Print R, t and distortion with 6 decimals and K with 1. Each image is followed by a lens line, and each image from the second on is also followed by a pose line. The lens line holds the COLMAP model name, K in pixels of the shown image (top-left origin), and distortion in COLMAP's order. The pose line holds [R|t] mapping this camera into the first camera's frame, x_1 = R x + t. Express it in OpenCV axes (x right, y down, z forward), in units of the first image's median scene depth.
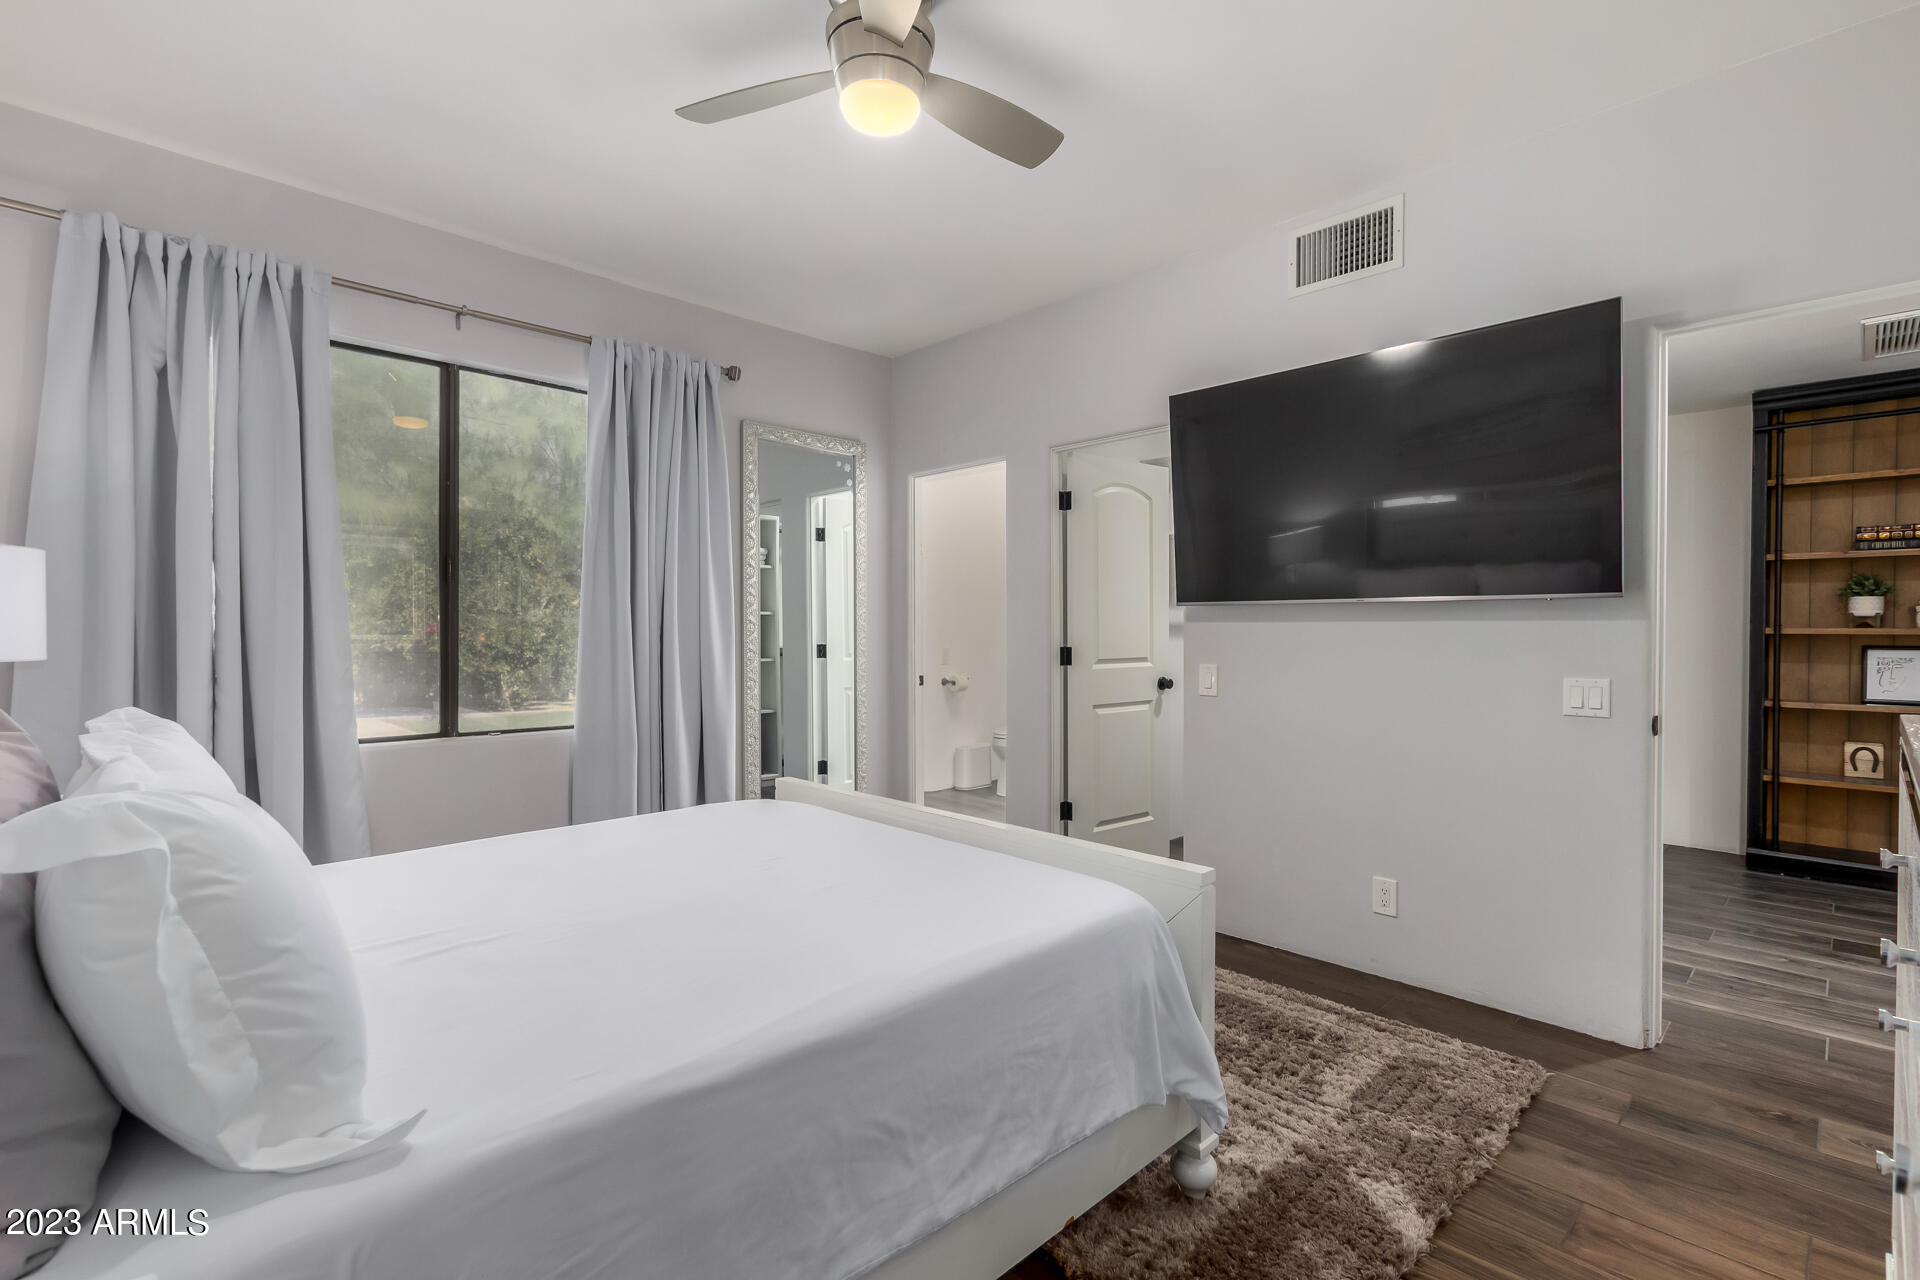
lens RADIAL K [[901.8, 0, 960.0], [0, 901.8, 640.0], [0, 0, 1]] dist [0.001329, 0.000101]
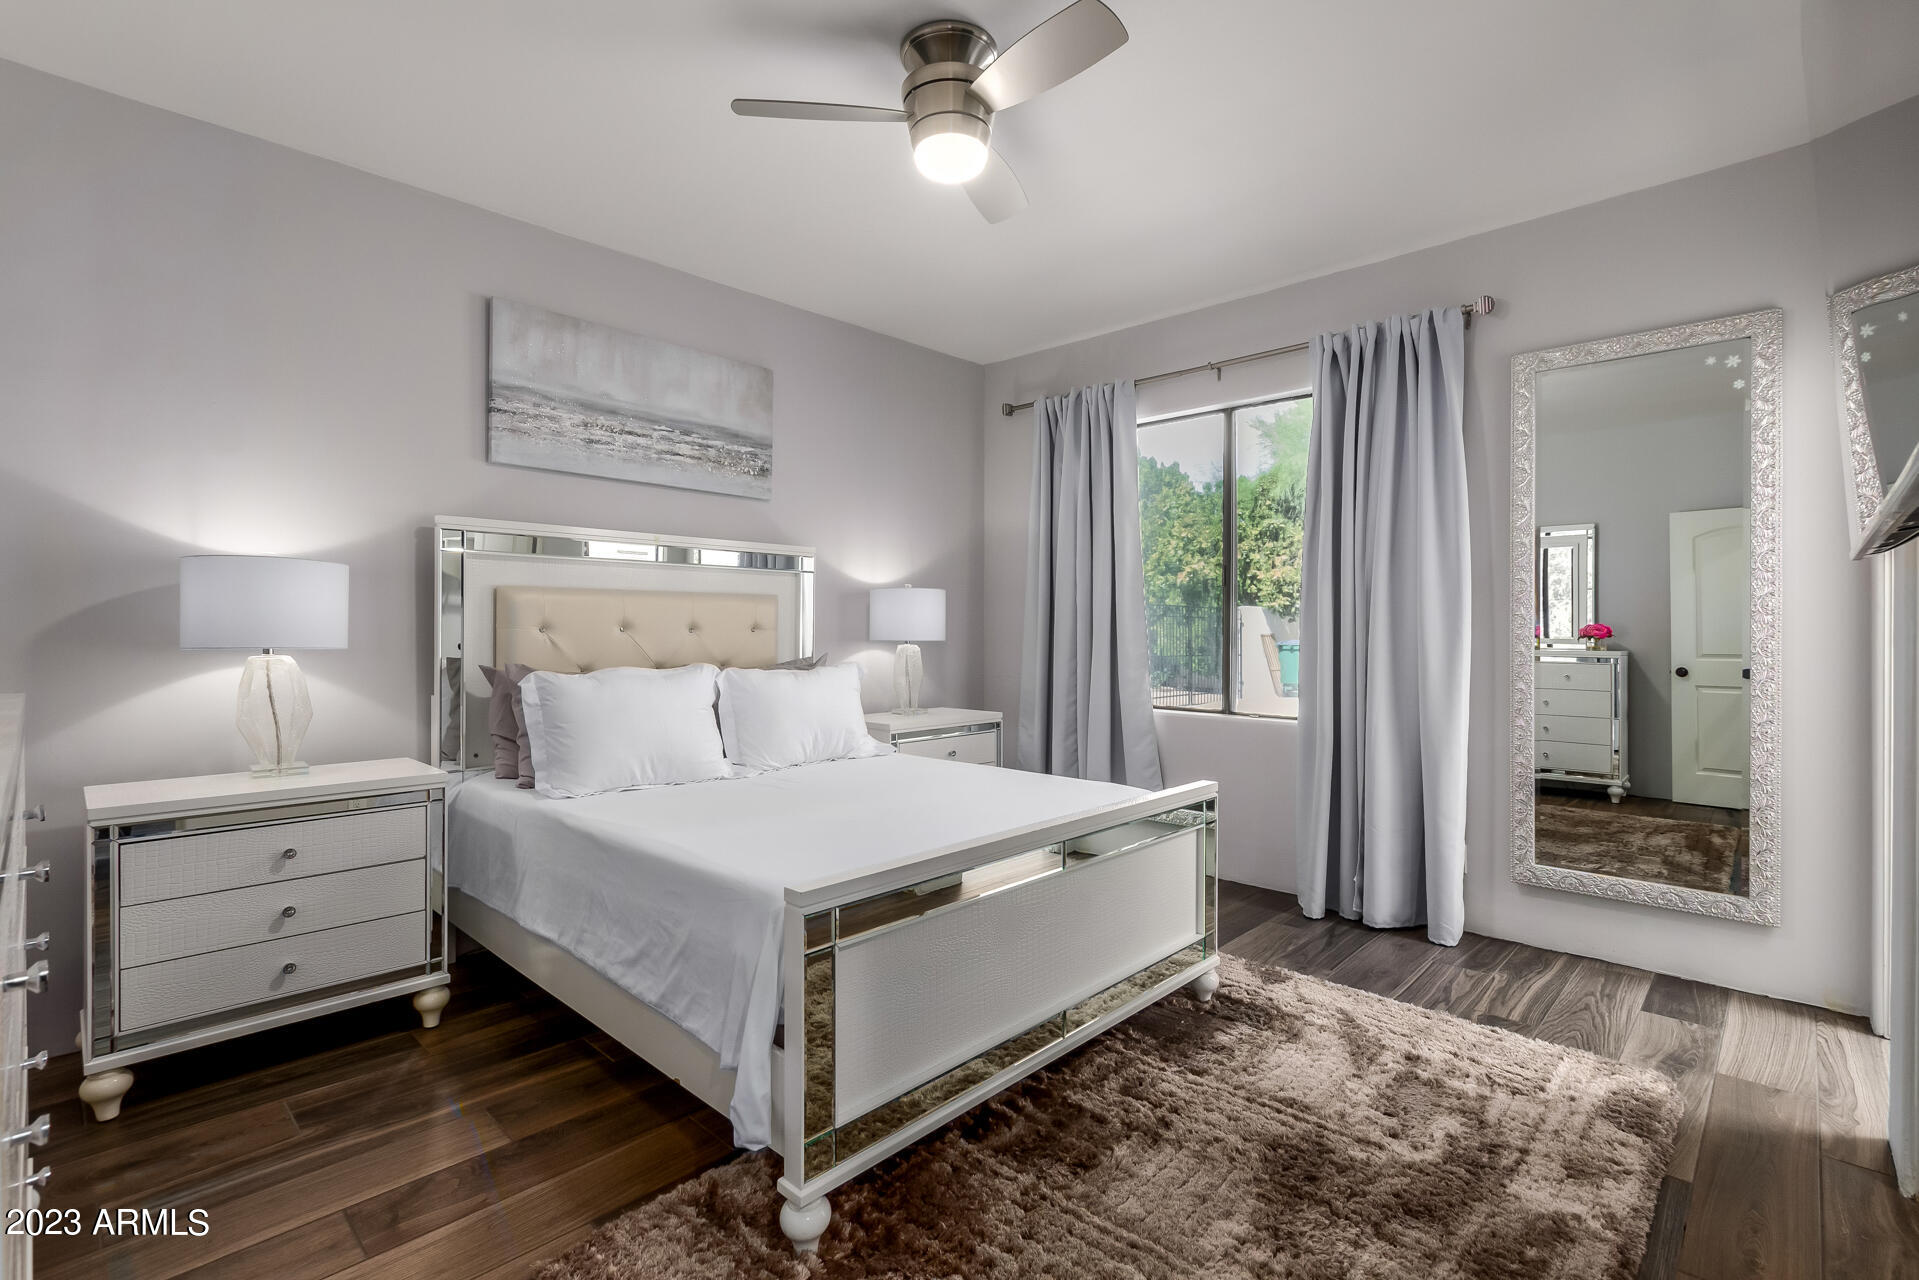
lens RADIAL K [[901.4, 0, 959.5], [0, 901.4, 640.0], [0, 0, 1]] dist [0.001329, 0.000101]
pose [[0.018691, 0.007923, -0.999794, 0.623504], [-0.017765, 0.999813, 0.007591, 0.002783], [0.999667, 0.017619, 0.018828, 0.612671]]
